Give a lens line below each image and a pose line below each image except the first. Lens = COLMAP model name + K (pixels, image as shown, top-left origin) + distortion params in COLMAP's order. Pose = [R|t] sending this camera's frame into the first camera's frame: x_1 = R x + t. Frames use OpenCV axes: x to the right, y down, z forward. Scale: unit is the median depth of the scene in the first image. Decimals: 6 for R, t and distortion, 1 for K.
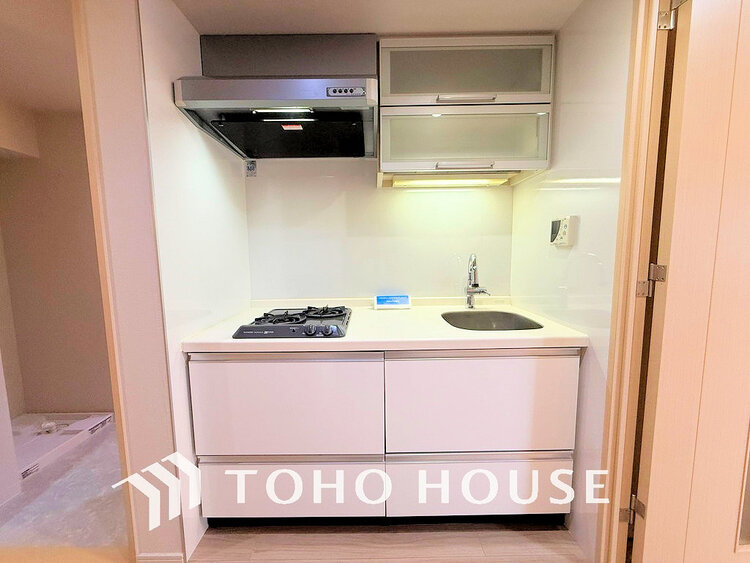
lens RADIAL K [[298.1, 0, 374.0], [0, 298.1, 280.0], [0, 0, 1]] dist [-0.009204, 0.000295]
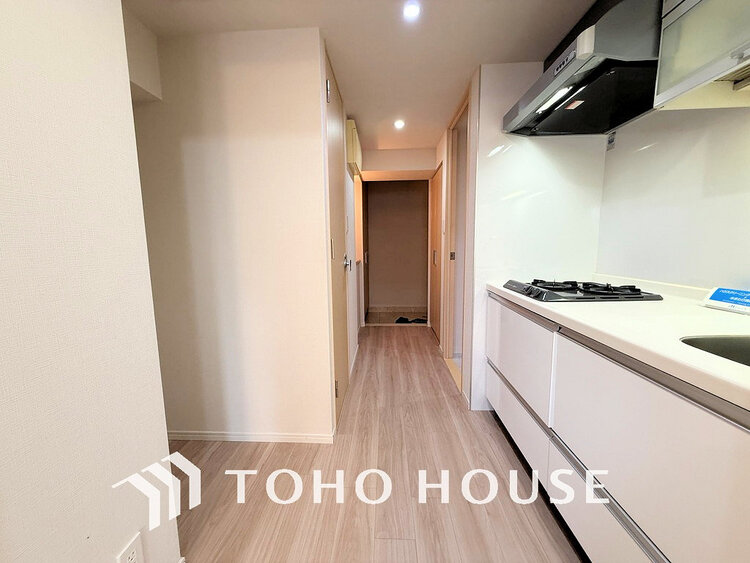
lens RADIAL K [[298.1, 0, 374.8], [0, 298.1, 282.0], [0, 0, 1]] dist [-0.009204, 0.000295]
pose [[-0.033455, 0.139124, -0.989710, 0.709142], [-0.080555, 0.986667, 0.141420, 0.013266], [0.996189, 0.084457, -0.021802, 0.301462]]
